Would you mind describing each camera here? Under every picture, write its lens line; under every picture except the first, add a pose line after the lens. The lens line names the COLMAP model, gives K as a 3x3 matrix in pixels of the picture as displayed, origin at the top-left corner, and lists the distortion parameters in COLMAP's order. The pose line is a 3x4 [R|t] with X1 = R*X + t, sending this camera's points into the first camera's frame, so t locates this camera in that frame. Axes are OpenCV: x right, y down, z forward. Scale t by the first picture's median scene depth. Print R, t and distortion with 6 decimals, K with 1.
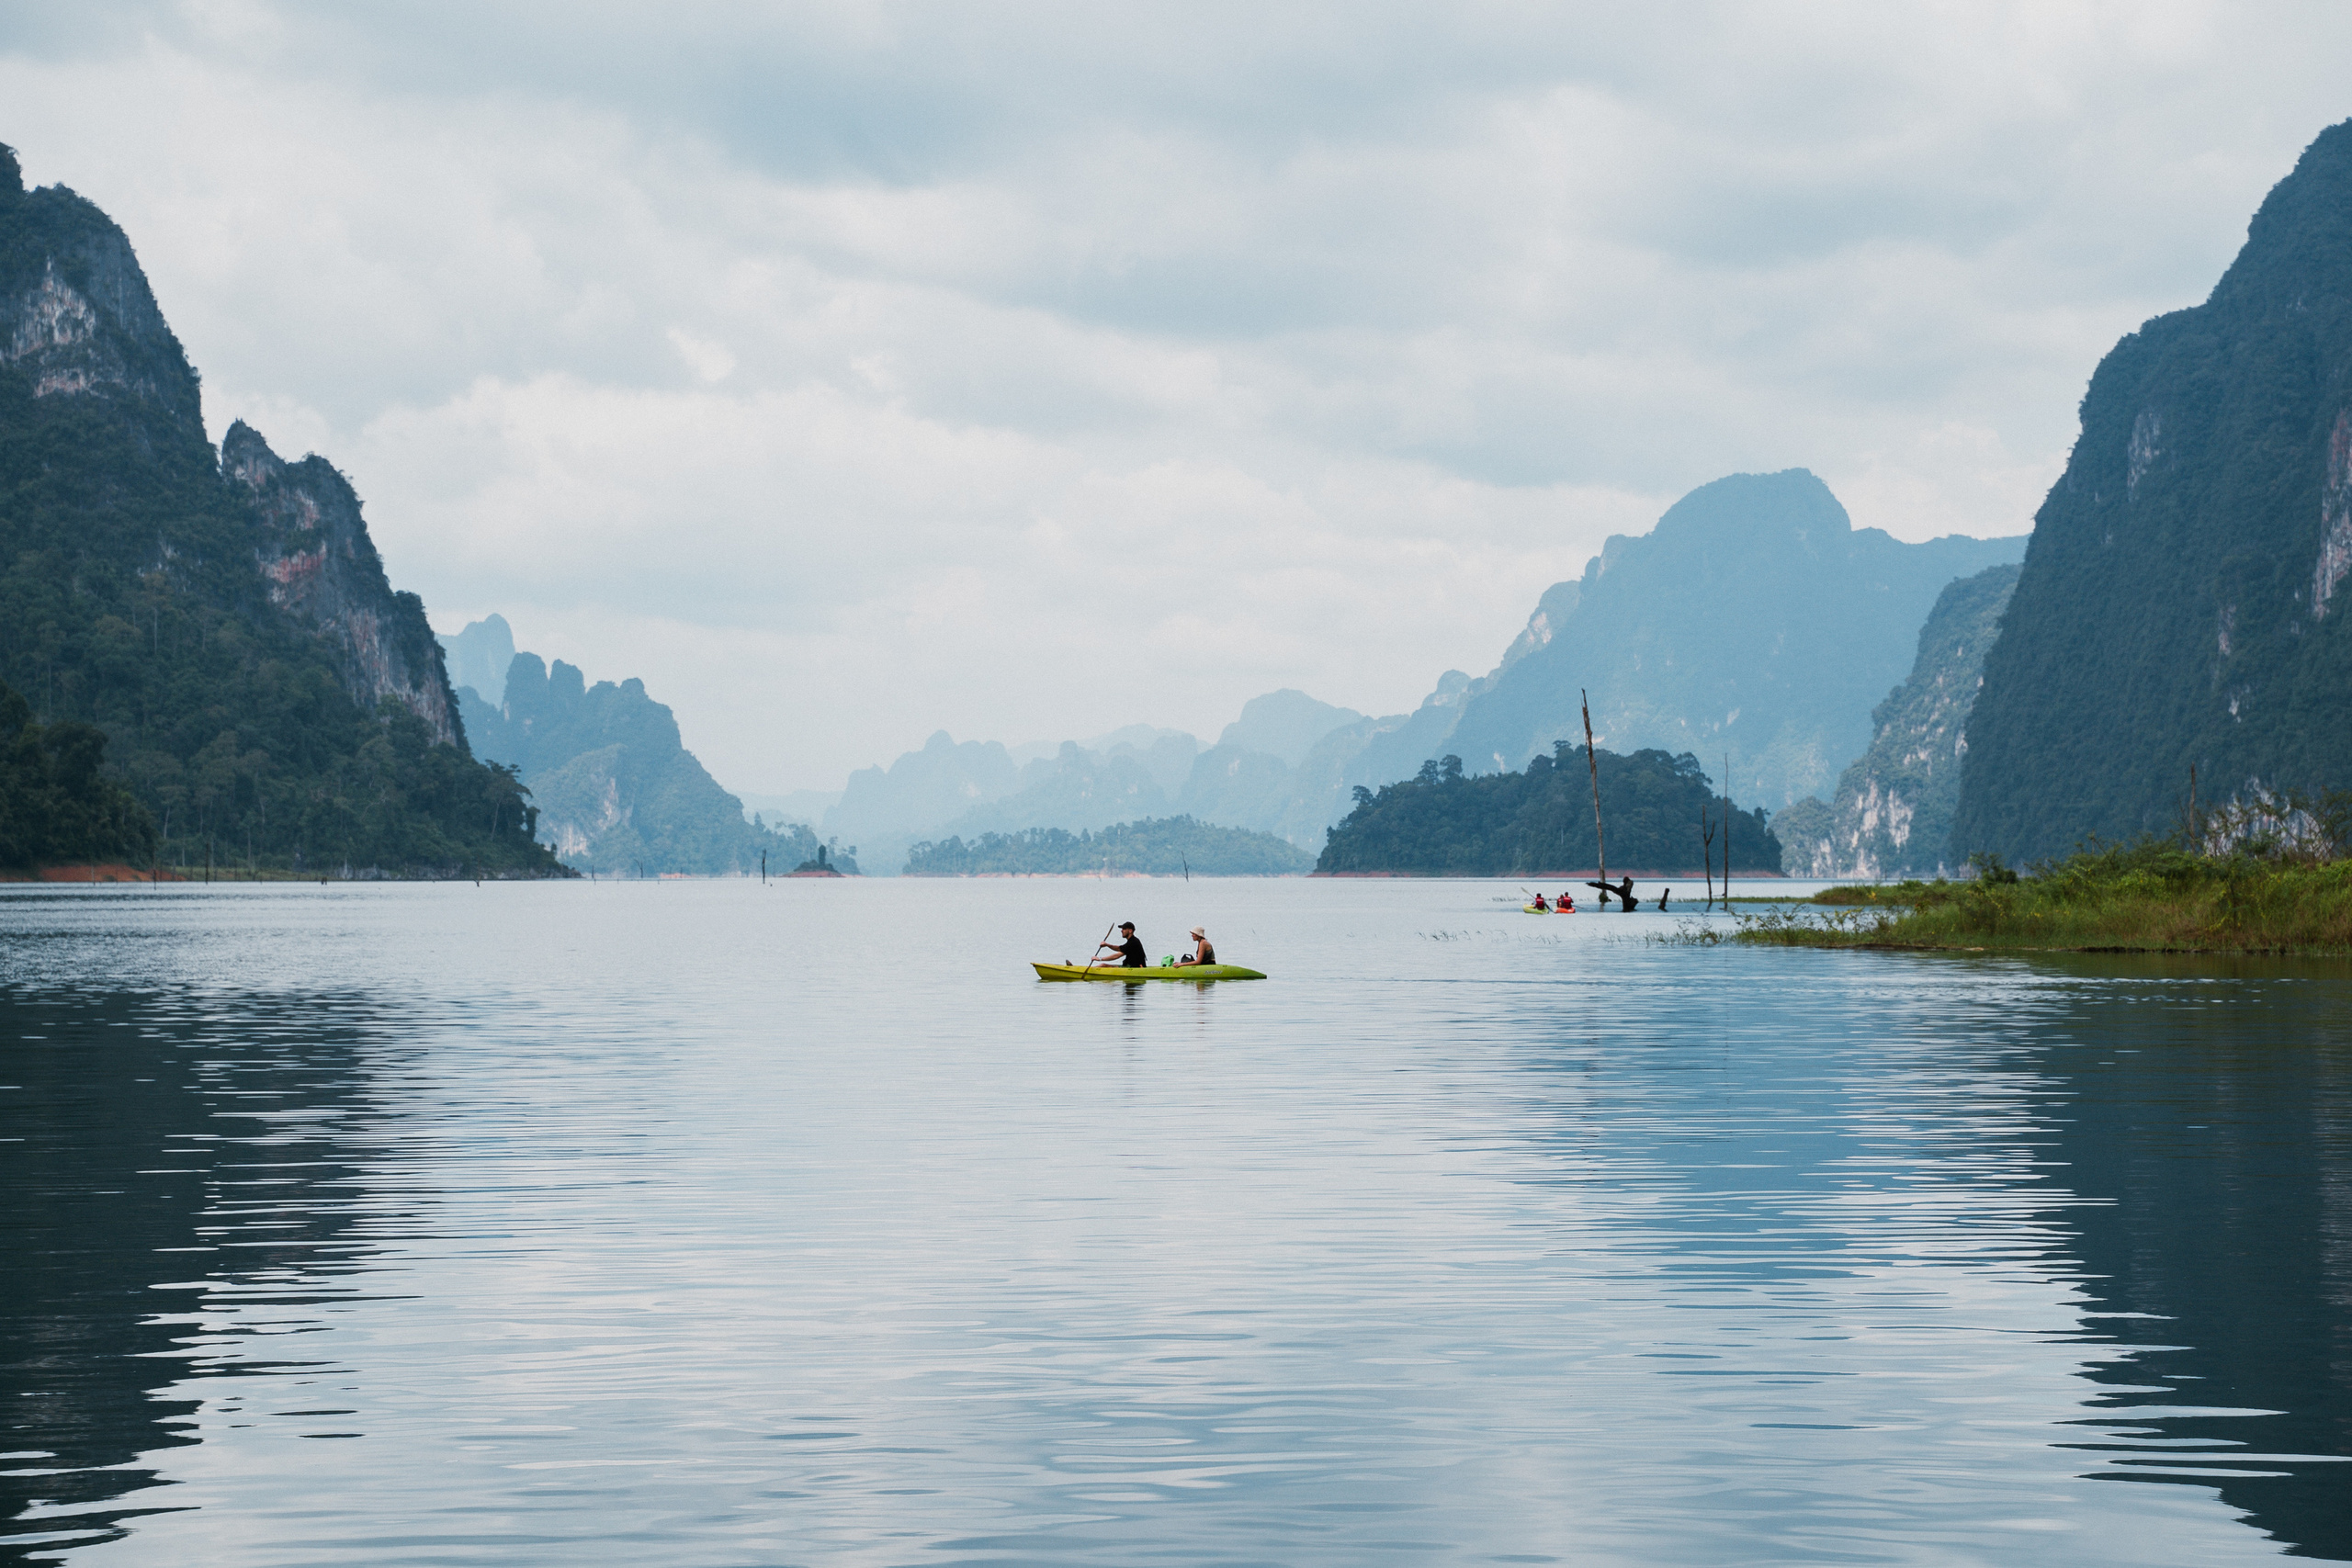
lens RADIAL K [[5089.3, 0, 1176.1], [0, 5089.3, 787.1], [0, 0, 1]] dist [-0.064293, 0.000000]
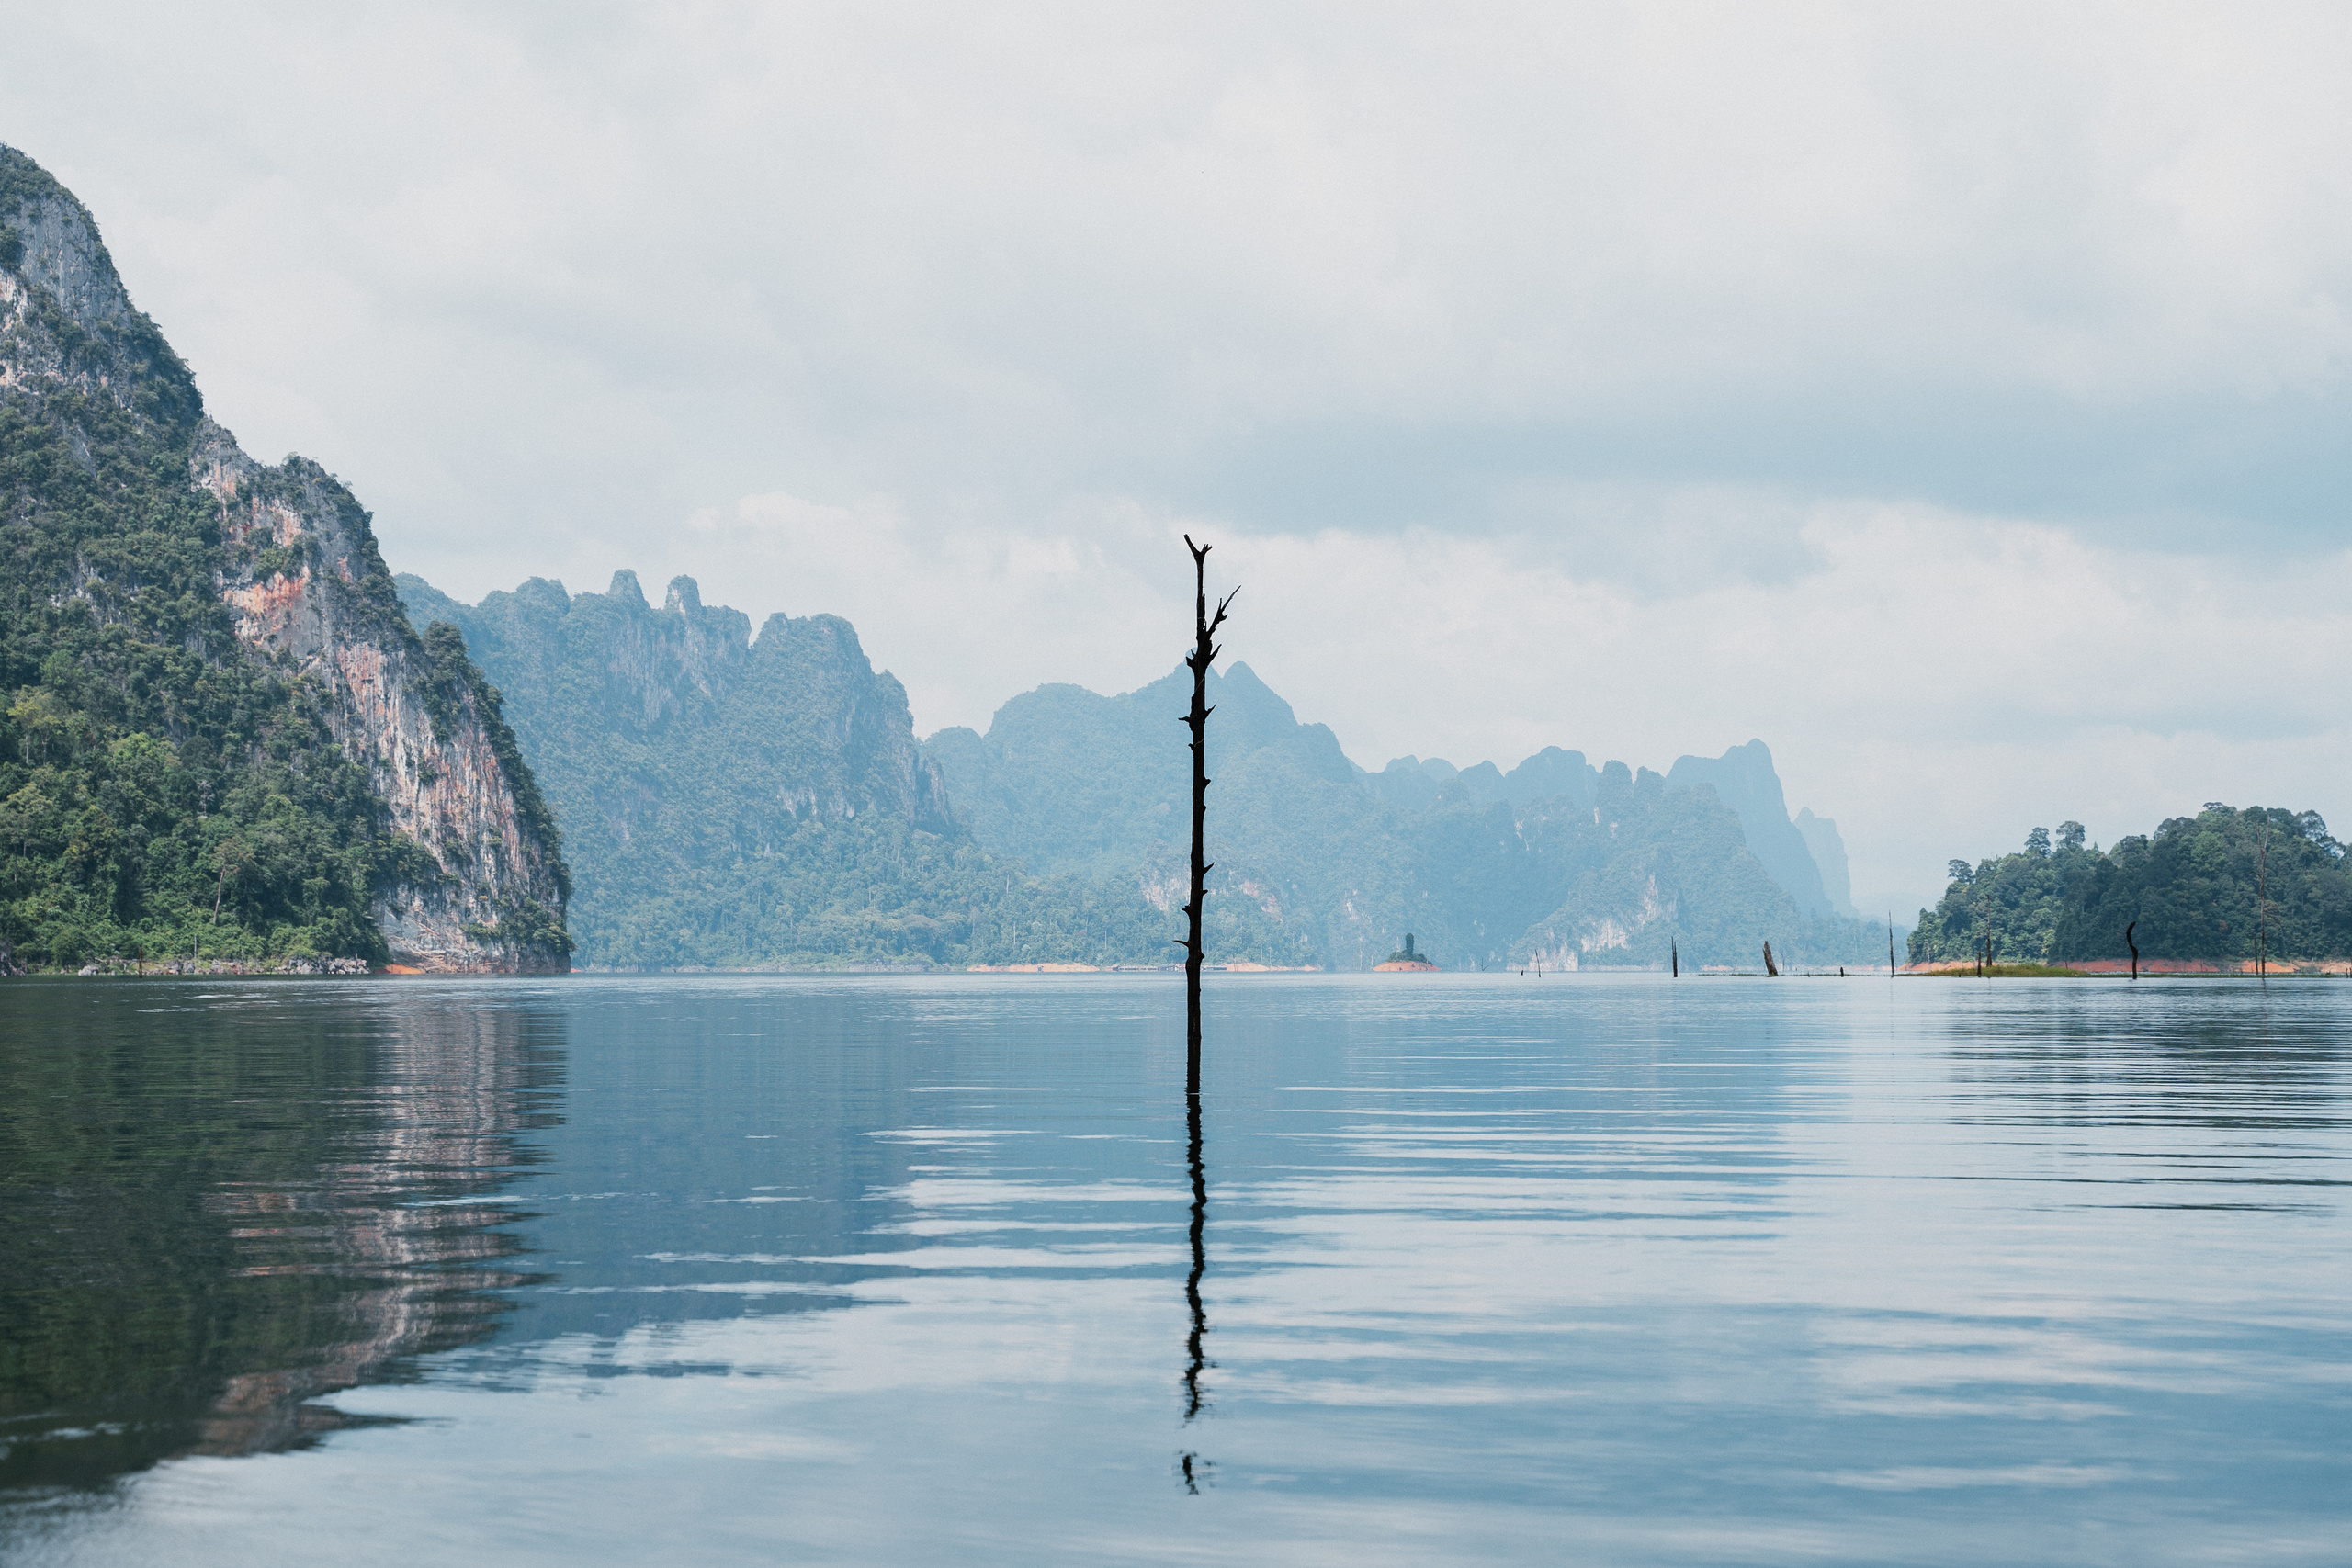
lens RADIAL K [[3900.3, 0, 1176.4], [0, 3900.3, 784.2], [0, 0, 1]] dist [0.067441, 0.000000]
pose [[0.935800, -0.017627, -0.352090, 0.186842], [0.007233, 0.999499, -0.030815, 0.008144], [0.352457, 0.026290, 0.935459, 0.459162]]
